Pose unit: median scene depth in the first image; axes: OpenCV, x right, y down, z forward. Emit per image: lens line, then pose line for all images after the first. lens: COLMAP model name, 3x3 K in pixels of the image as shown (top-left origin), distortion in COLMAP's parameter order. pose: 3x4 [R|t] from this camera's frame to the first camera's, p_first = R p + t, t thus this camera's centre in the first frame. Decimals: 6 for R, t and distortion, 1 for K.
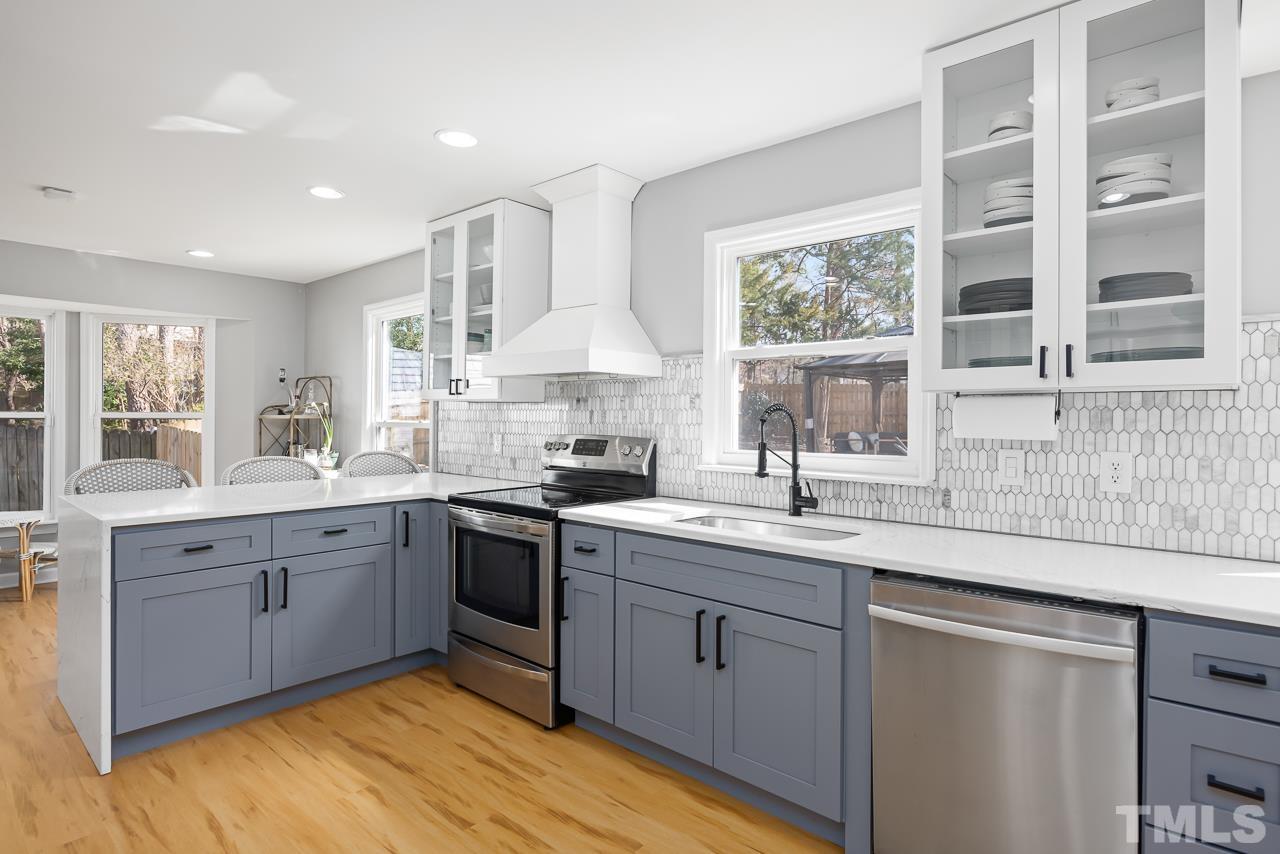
lens RADIAL K [[682.9, 0, 642.0], [0, 682.9, 419.0], [0, 0, 1]] dist [0.001505, 0.001029]
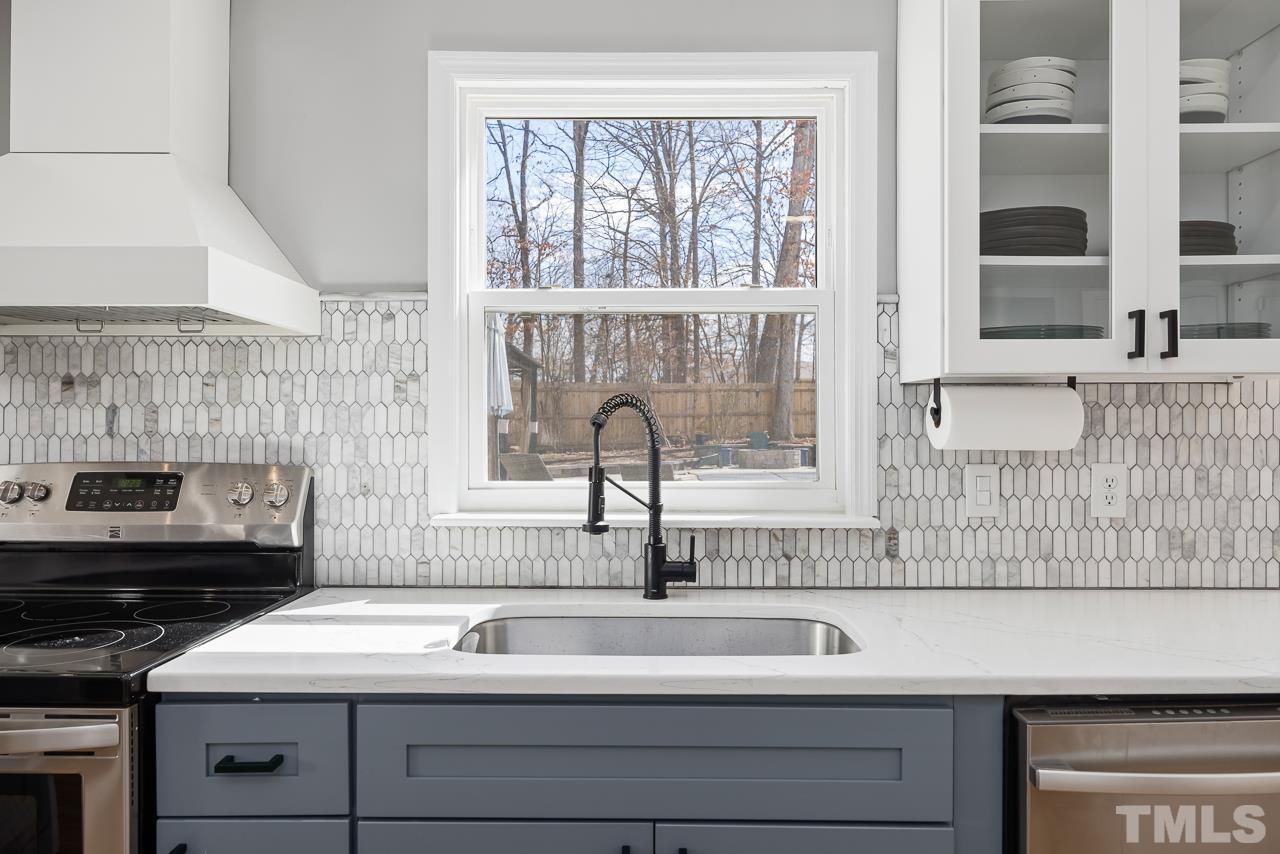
lens RADIAL K [[839.8, 0, 642.9], [0, 839.8, 424.4], [0, 0, 1]] dist [0.005237, -0.002168]
pose [[0.752402, -0.006131, 0.658676, -0.240304], [0.005942, 0.999979, 0.002520, 0.000175], [-0.658677, 0.002018, 0.752423, 0.525581]]
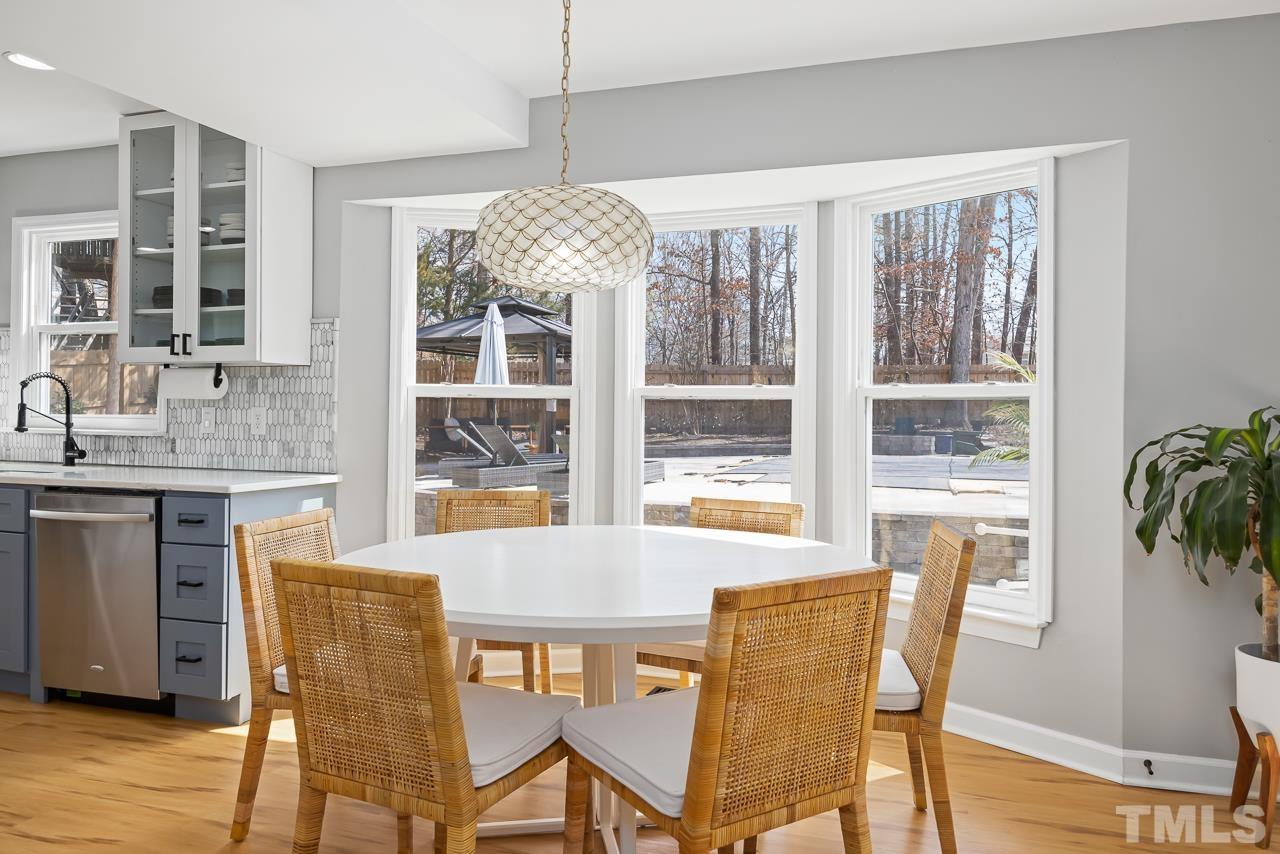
lens RADIAL K [[939.8, 0, 646.9], [0, 939.8, 414.2], [0, 0, 1]] dist [-0.001430, -0.007983]
pose [[0.929667, 0.001201, 0.368400, 0.591901], [-0.003268, 0.999982, 0.004988, 0.041538], [-0.368387, -0.005841, 0.929654, -0.958603]]
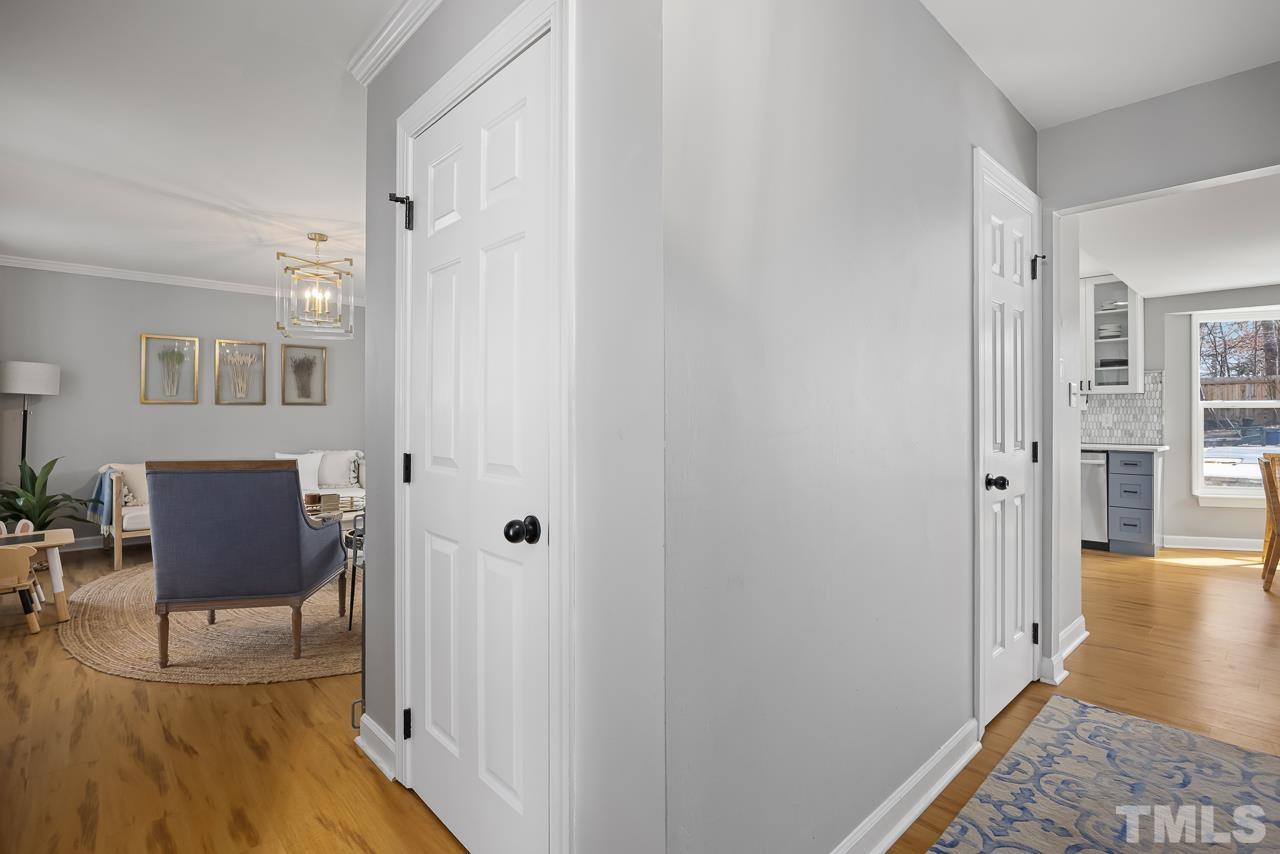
lens RADIAL K [[621.5, 0, 643.9], [0, 621.5, 414.7], [0, 0, 1]] dist [-0.004899, -0.000512]
pose [[0.994435, -0.006673, -0.105141, -0.896846], [0.006220, 0.999970, -0.004635, 0.043449], [0.105169, 0.003955, 0.994447, -1.643663]]
